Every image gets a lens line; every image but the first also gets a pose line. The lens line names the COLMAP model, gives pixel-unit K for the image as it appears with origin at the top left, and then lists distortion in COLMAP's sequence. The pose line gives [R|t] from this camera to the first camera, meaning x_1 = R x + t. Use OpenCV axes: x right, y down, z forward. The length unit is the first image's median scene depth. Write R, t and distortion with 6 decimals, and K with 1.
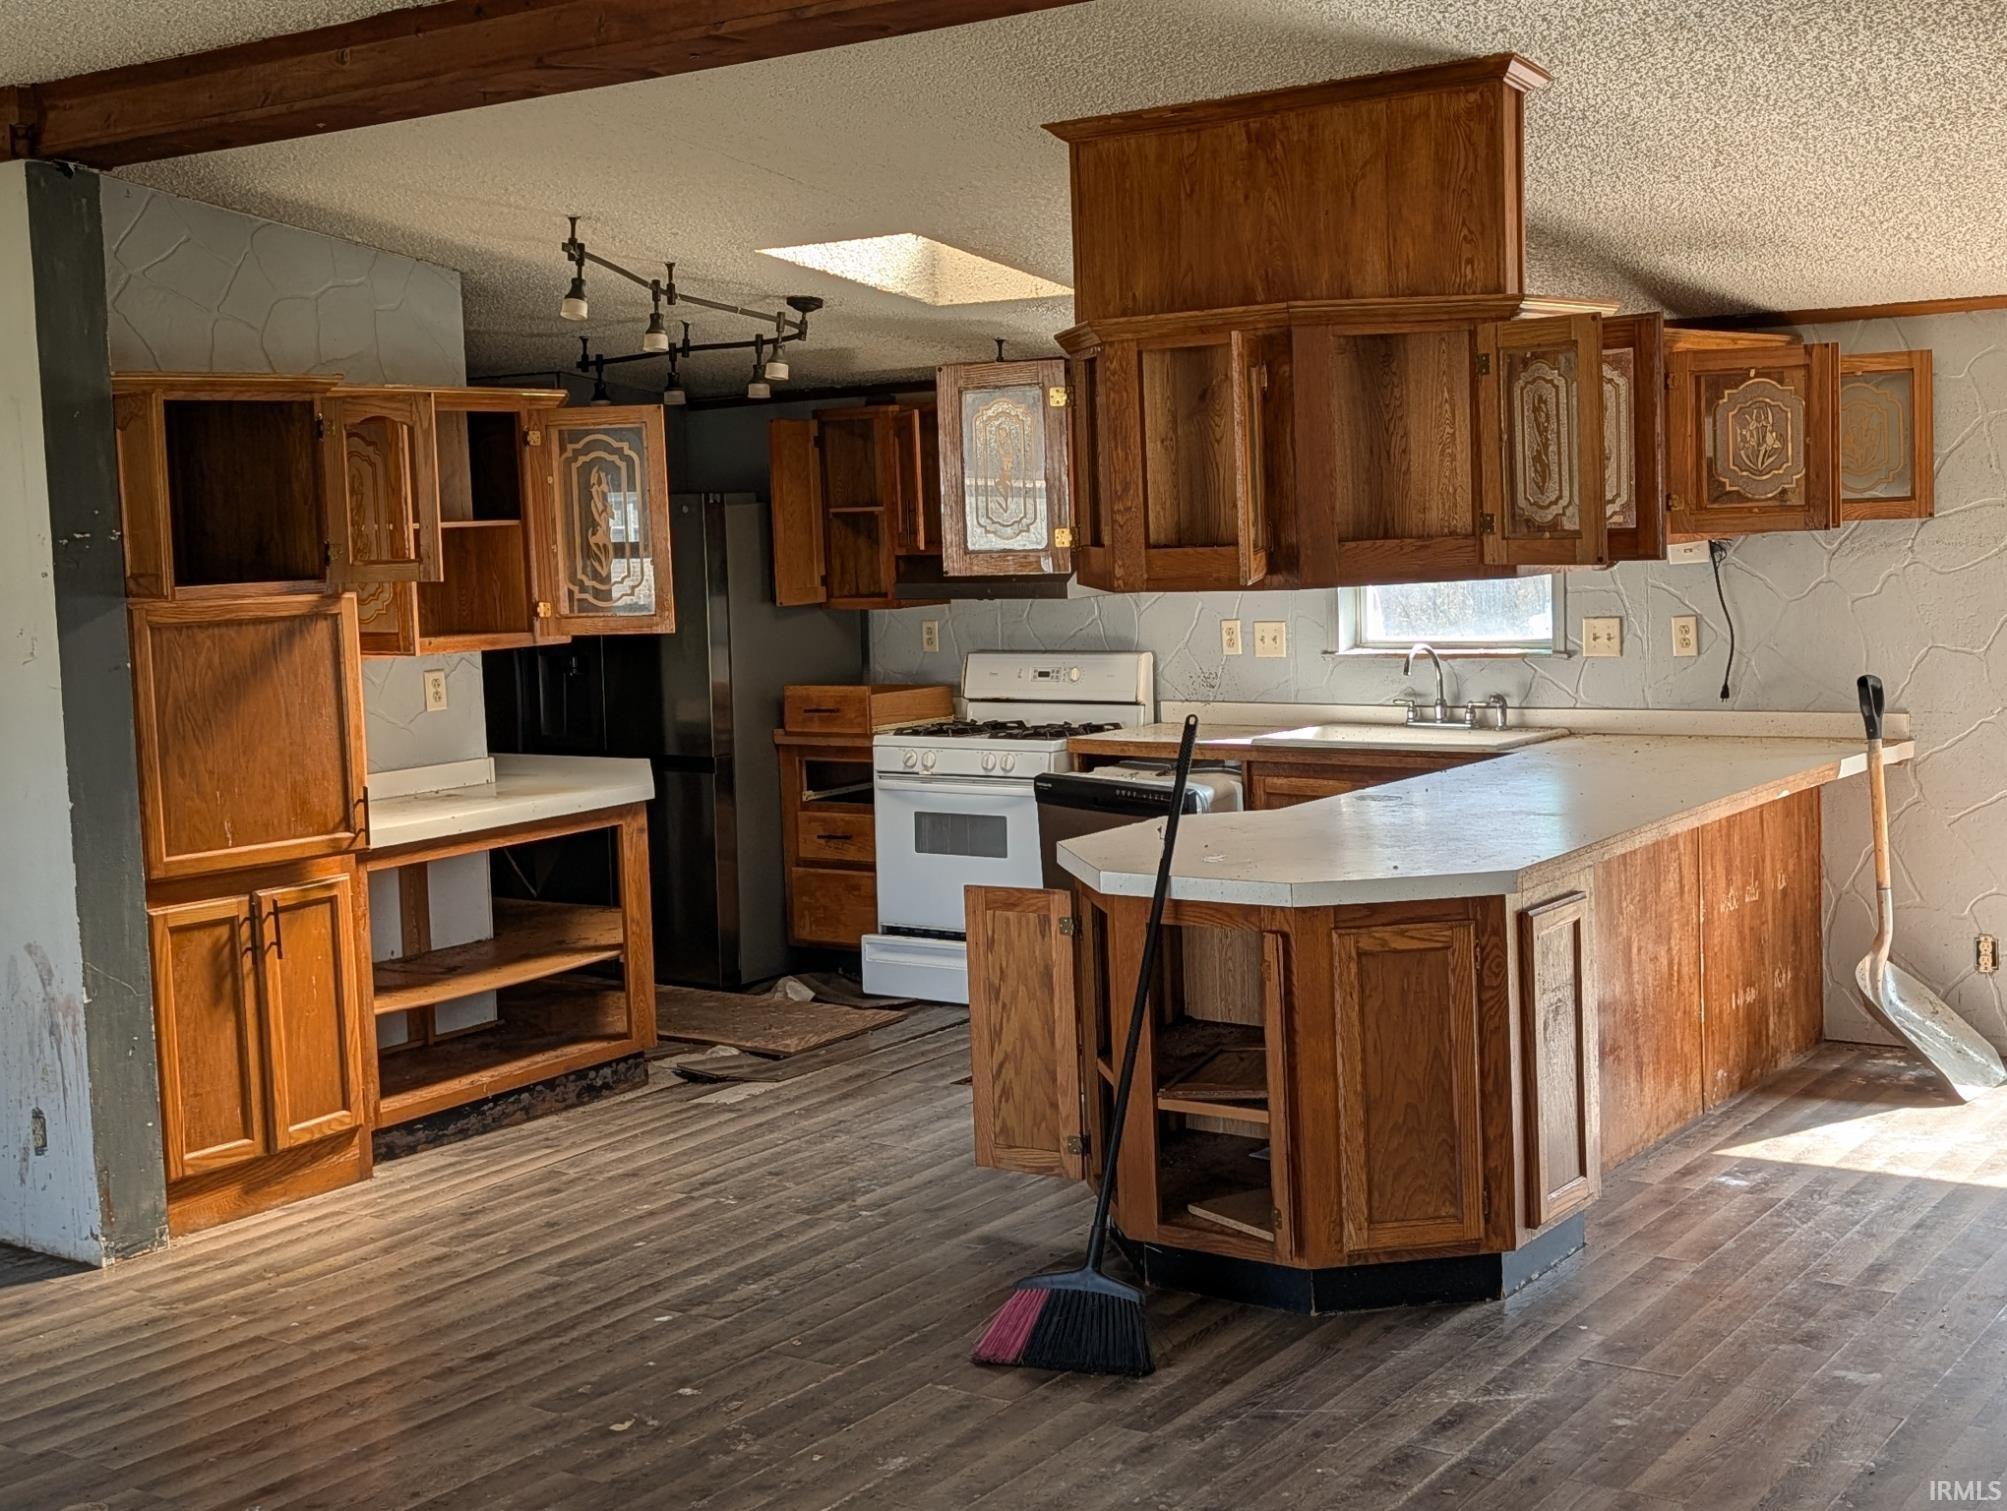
lens RADIAL K [[2441.2, 0, 1016.3], [0, 2441.2, 736.9], [0, 0, 1]] dist [0.019114, 0.000000]
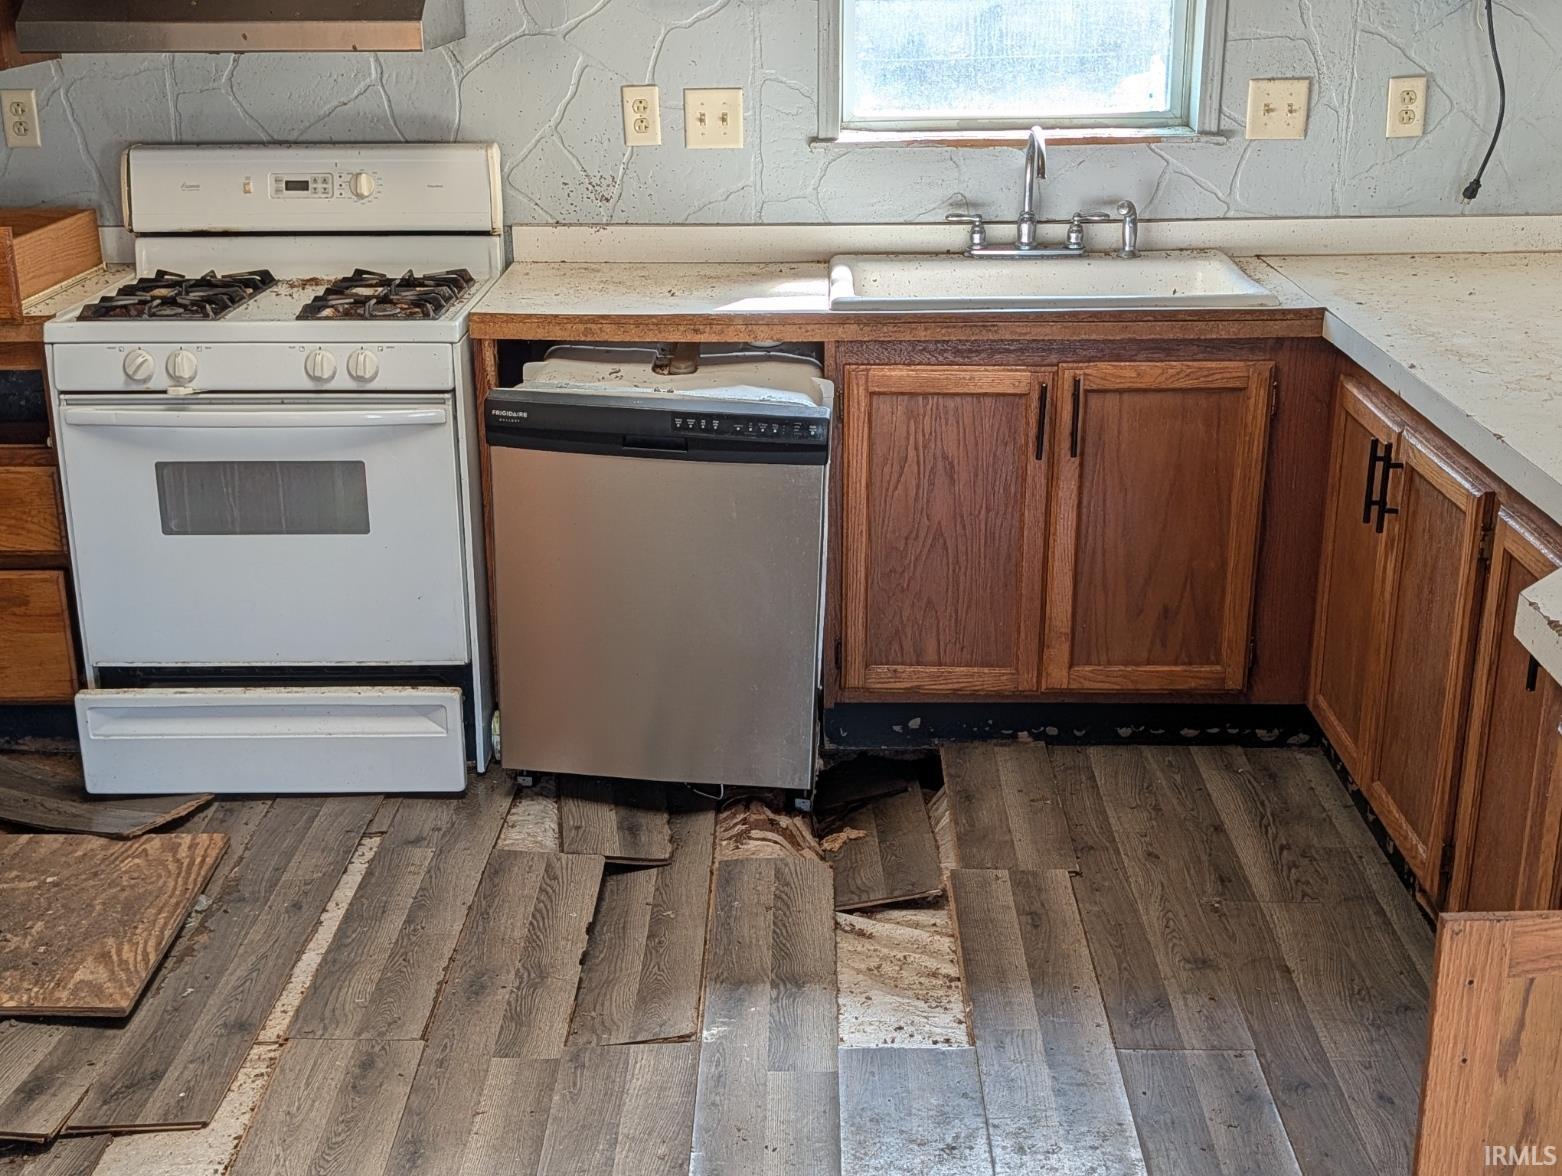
lens RADIAL K [[1899.9, 0, 745.4], [0, 1899.9, 608.0], [0, 0, 1]] dist [0.019114, 0.000000]
pose [[0.826695, -0.164090, 0.538191, -0.236266], [0.032431, 0.968835, 0.245574, -0.053309], [-0.561714, -0.185561, 0.806253, 0.819341]]
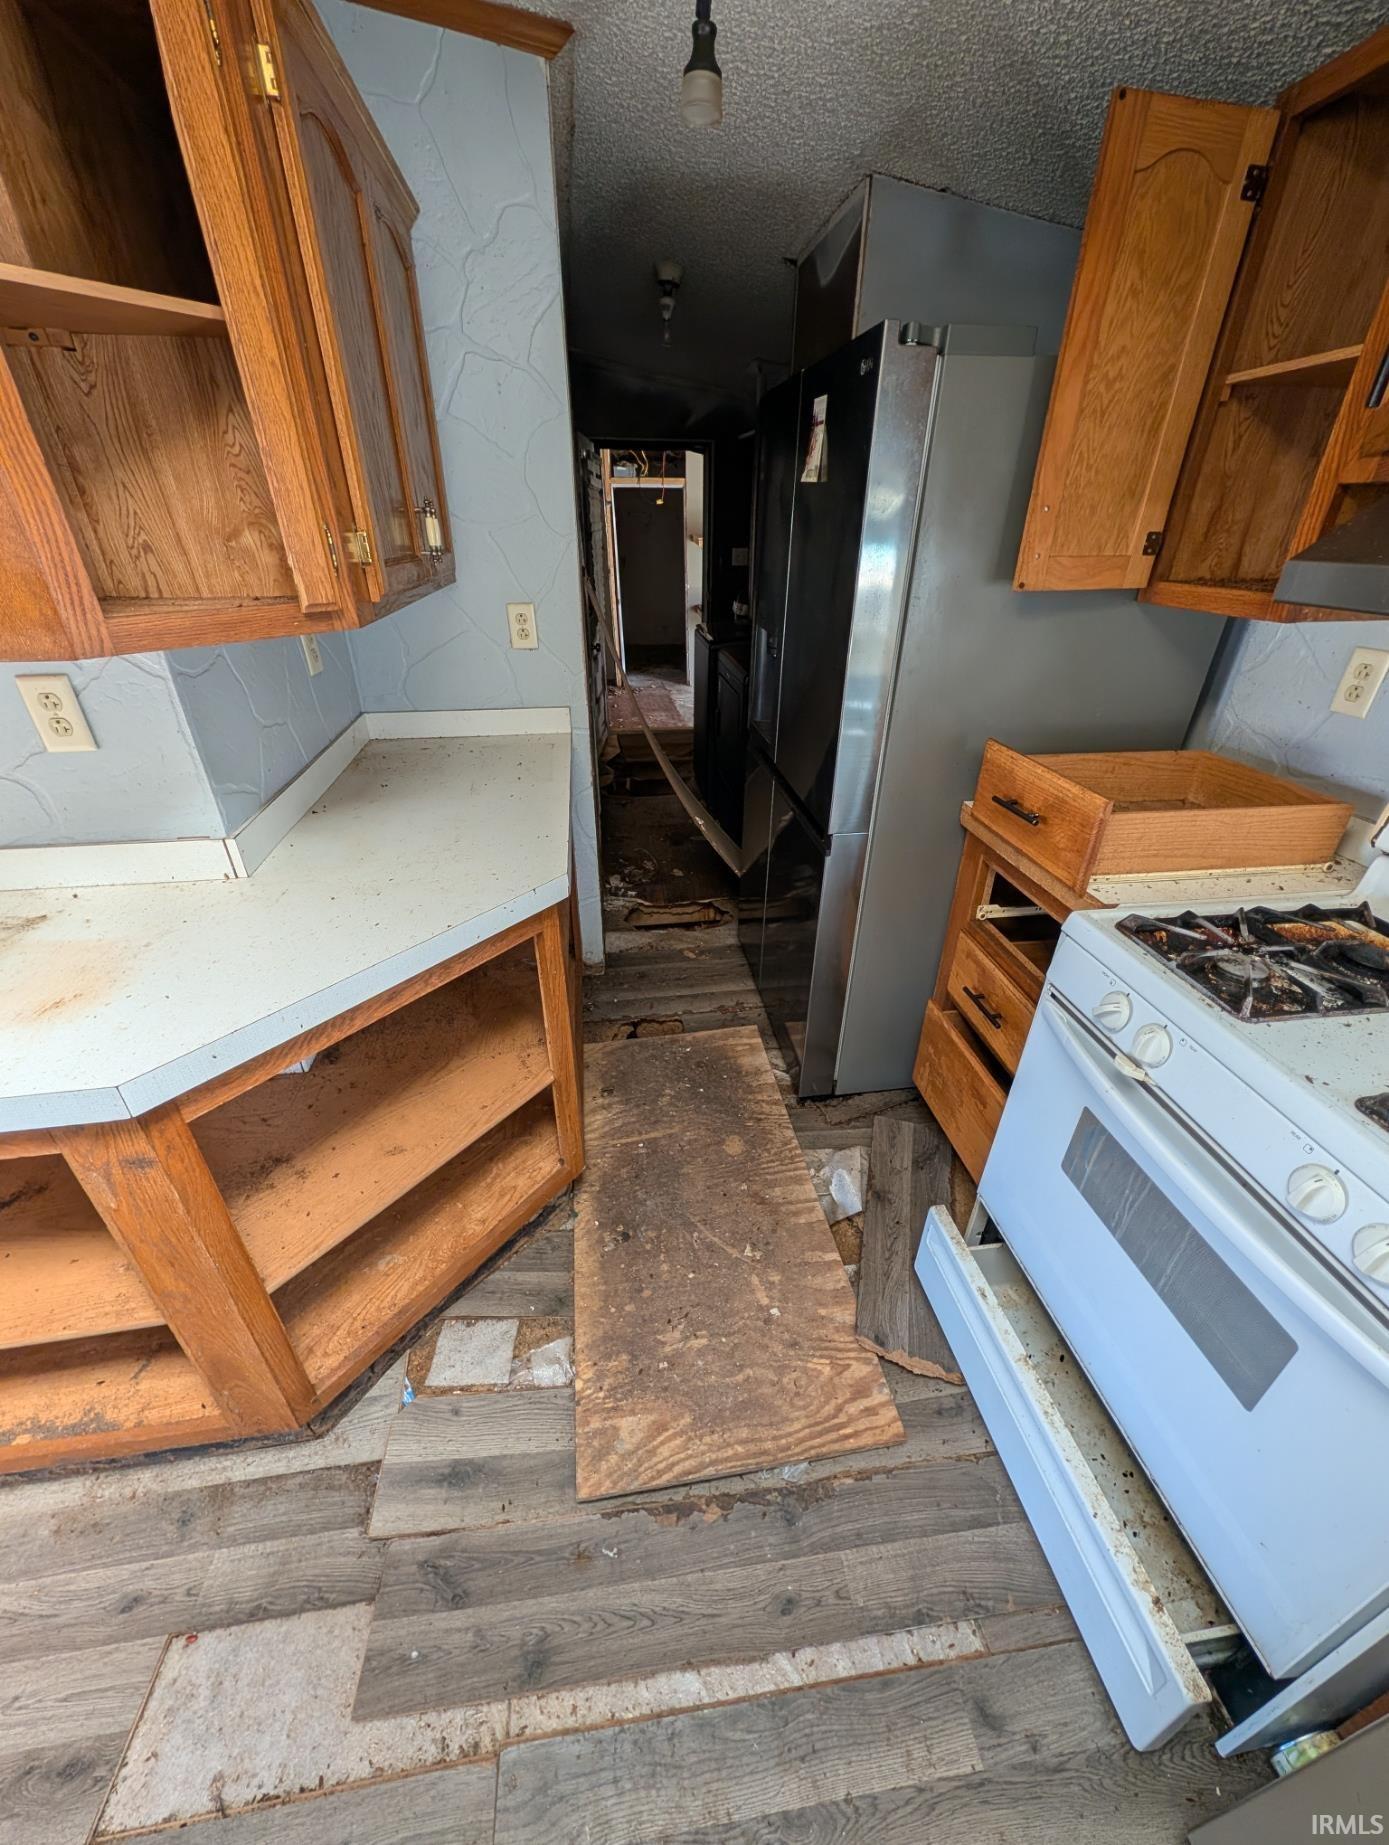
lens RADIAL K [[704.8, 0, 700.9], [0, 704.8, 926.2], [0, 0, 1]] dist [-0.002298, 0.000088]
pose [[0.694996, 0.390087, -0.603998, -0.034927], [-0.099482, 0.884126, 0.456536, -0.076773], [0.712098, -0.257204, 0.653270, 1.231031]]
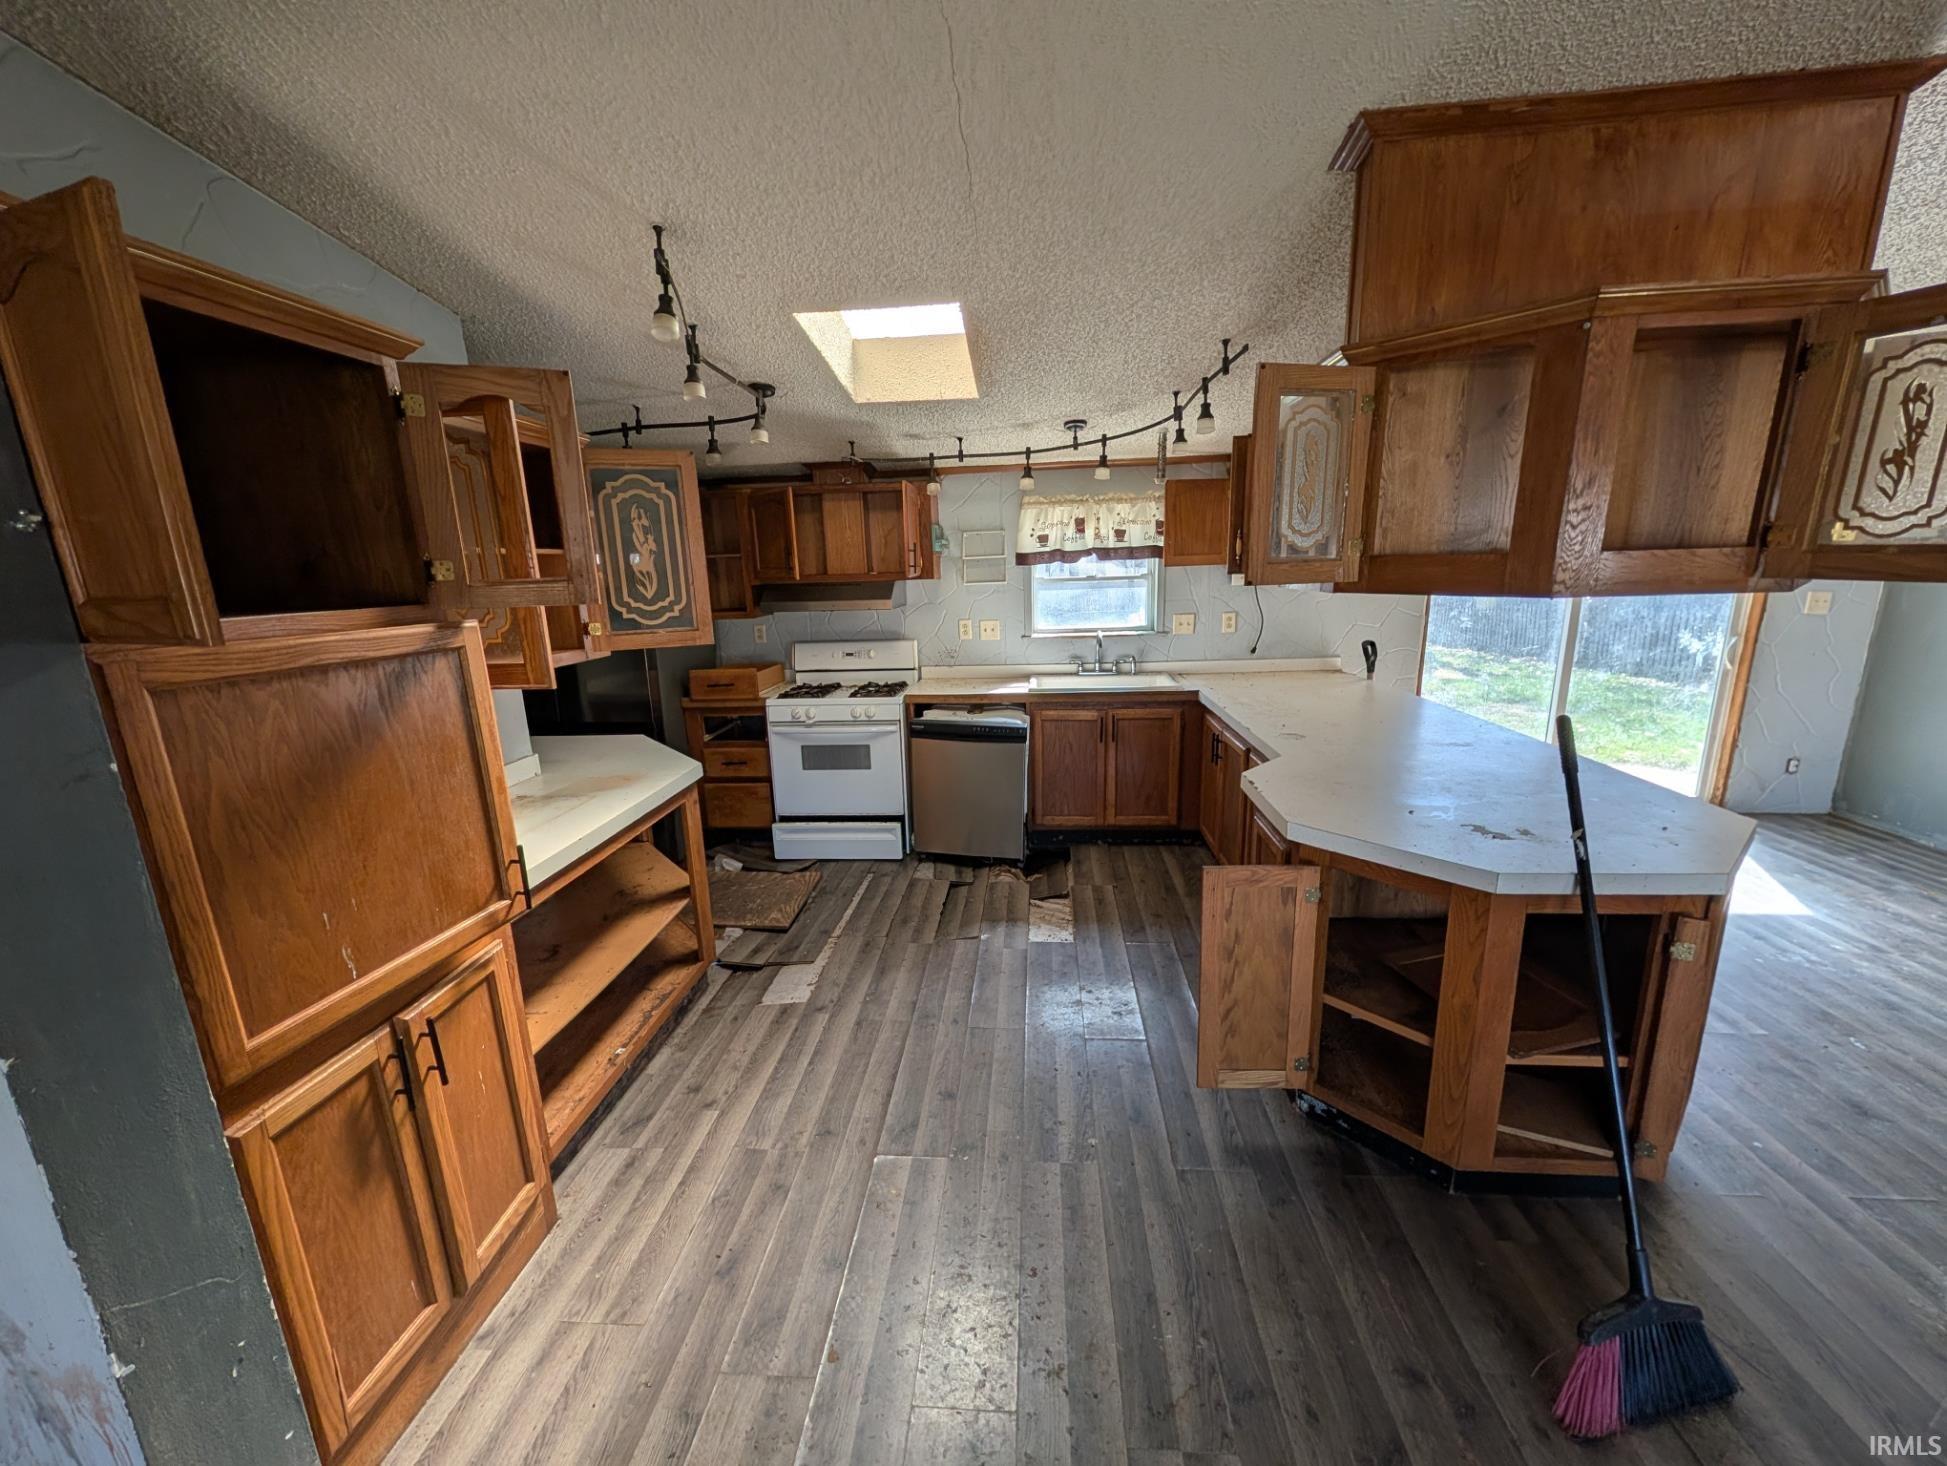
lens RADIAL K [[743.7, 0, 964.3], [0, 743.7, 735.8], [0, 0, 1]] dist [-0.002298, 0.000088]
pose [[0.864532, -0.104888, 0.491512, -0.269667], [0.048172, 0.990771, 0.126698, -0.046495], [-0.500264, -0.085857, 0.861605, 0.737002]]
